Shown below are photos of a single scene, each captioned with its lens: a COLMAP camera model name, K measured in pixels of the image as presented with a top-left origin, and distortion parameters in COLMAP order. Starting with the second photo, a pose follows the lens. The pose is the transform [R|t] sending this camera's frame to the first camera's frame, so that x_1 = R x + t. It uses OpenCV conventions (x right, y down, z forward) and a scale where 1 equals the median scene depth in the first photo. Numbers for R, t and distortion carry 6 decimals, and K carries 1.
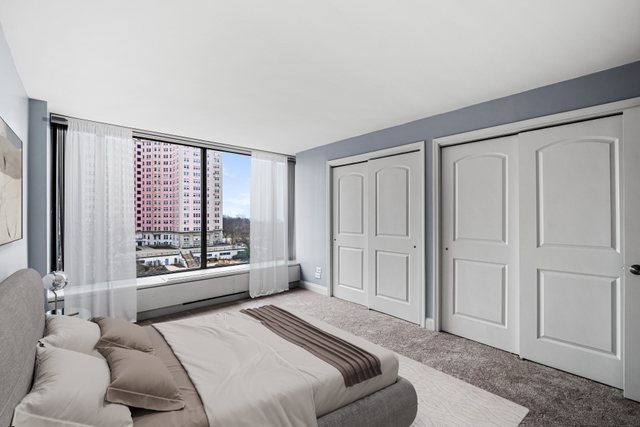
lens RADIAL K [[274.8, 0, 320.0], [0, 274.8, 213.5], [0, 0, 1]] dist [-0.002276, -0.000422]
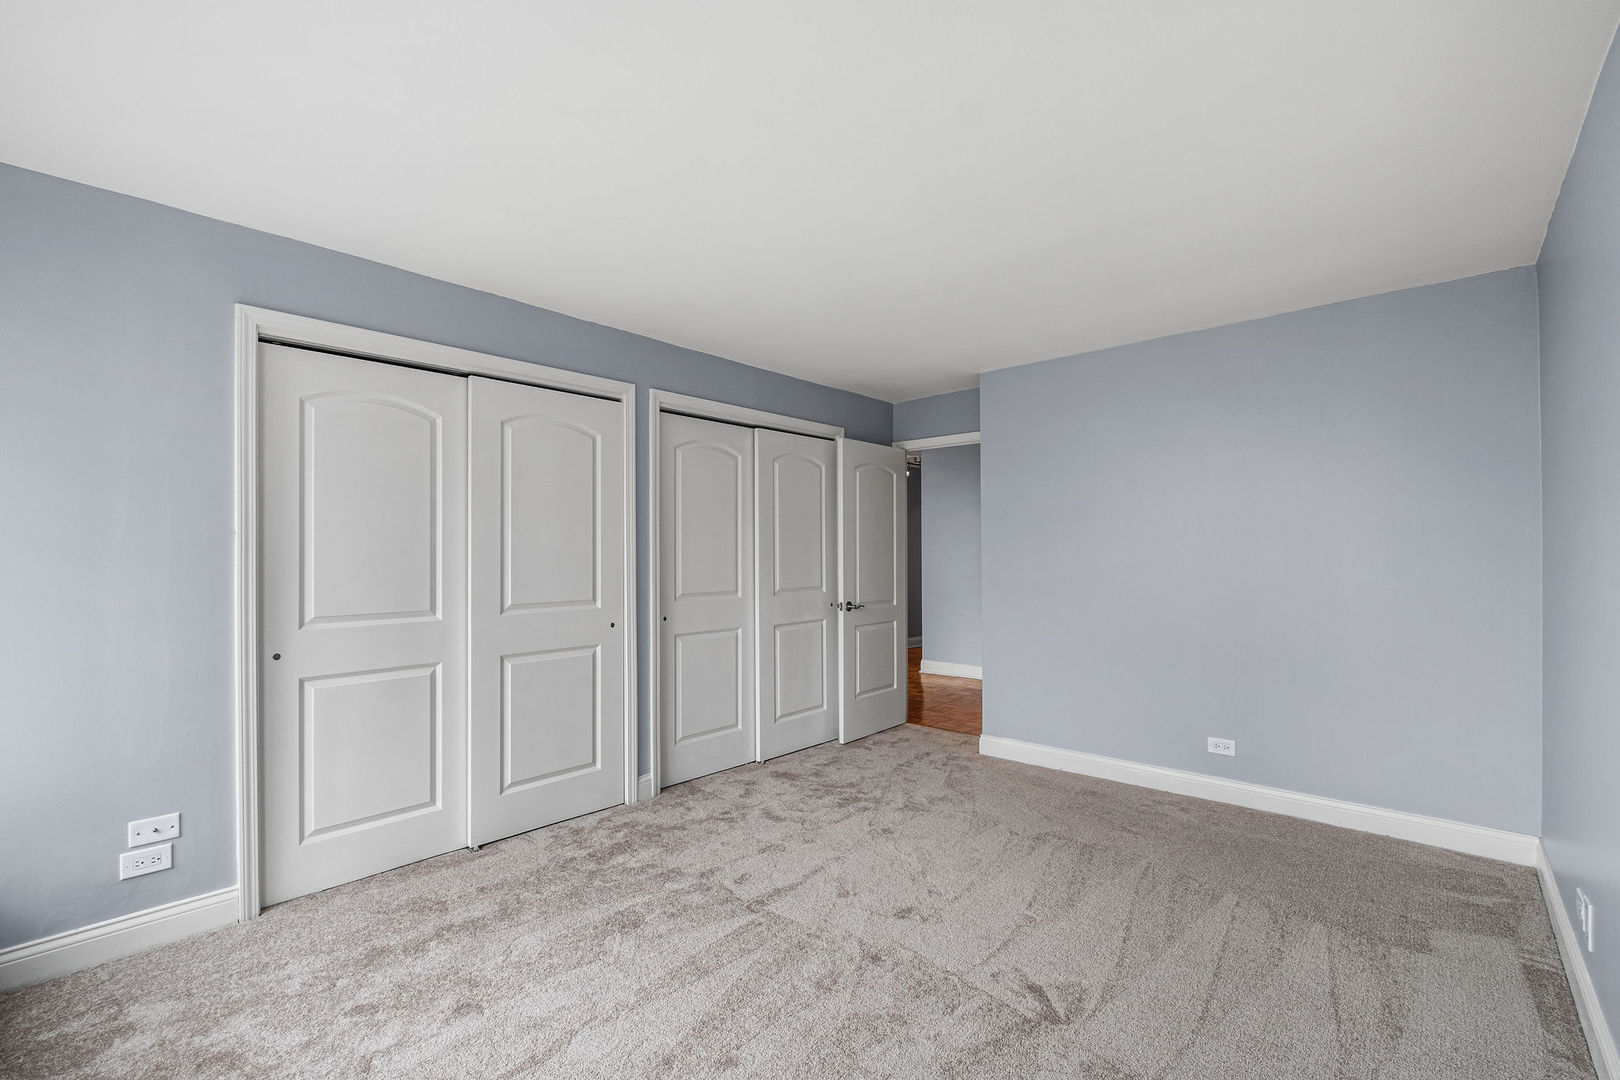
lens RADIAL K [[695.7, 0, 810.0], [0, 695.7, 540.0], [0, 0, 1]] dist [-0.002276, -0.000422]
pose [[-0.093477, 0.014946, 0.995509, -0.582423], [-0.004092, 0.999873, -0.015395, 0.004034], [-0.995613, -0.005513, -0.093404, 0.615251]]
